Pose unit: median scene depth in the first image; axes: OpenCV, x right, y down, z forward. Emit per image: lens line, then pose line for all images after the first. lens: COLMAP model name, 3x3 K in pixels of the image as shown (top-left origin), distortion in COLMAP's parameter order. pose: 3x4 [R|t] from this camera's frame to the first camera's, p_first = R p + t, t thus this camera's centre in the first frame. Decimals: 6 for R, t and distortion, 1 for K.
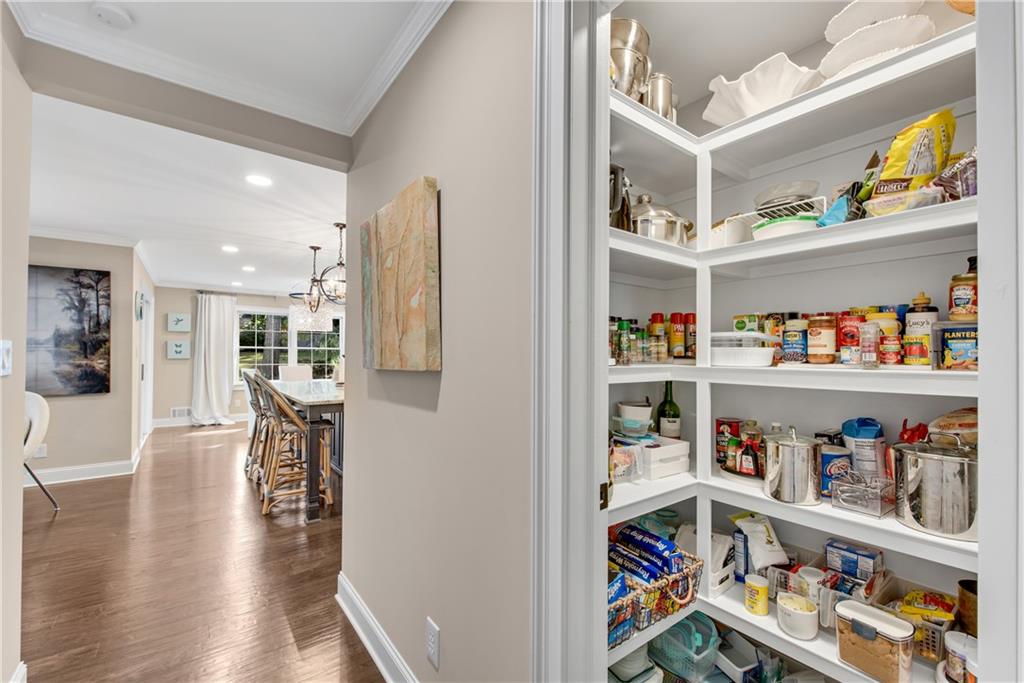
lens RADIAL K [[424.5, 0, 509.3], [0, 424.5, 353.2], [0, 0, 1]] dist [-0.000180, -0.000013]
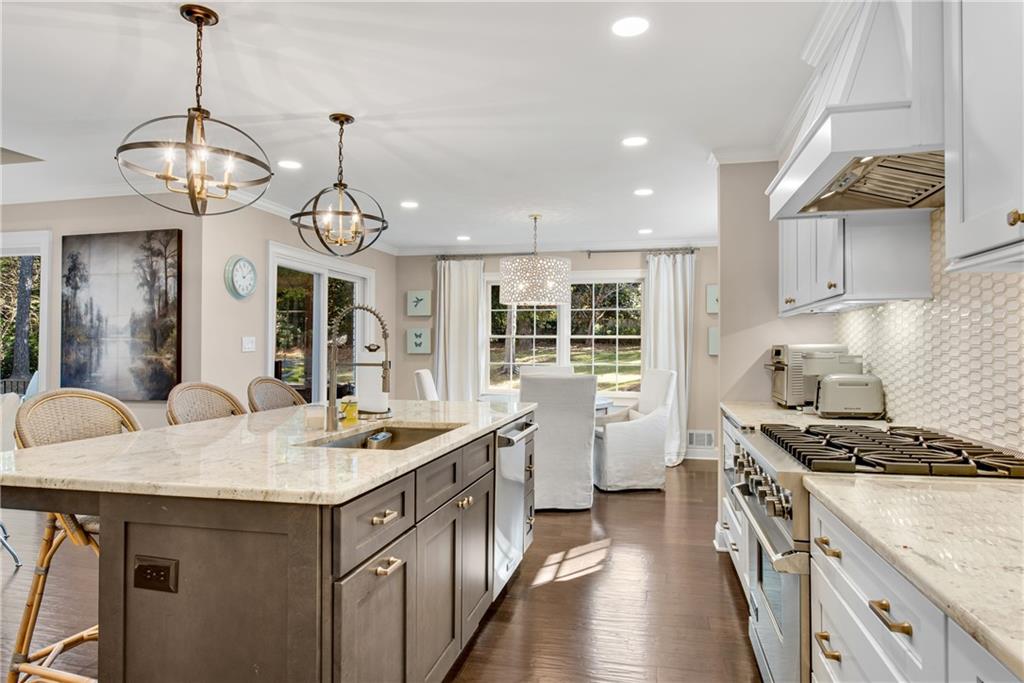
lens RADIAL K [[610.9, 0, 512.0], [0, 610.9, 341.5], [0, 0, 1]] dist [0.001753, 0.000561]
pose [[0.647054, -0.009493, -0.762385, 0.200695], [0.002114, 0.999941, -0.010657, 0.006963], [0.762442, 0.005284, 0.647036, 0.786086]]
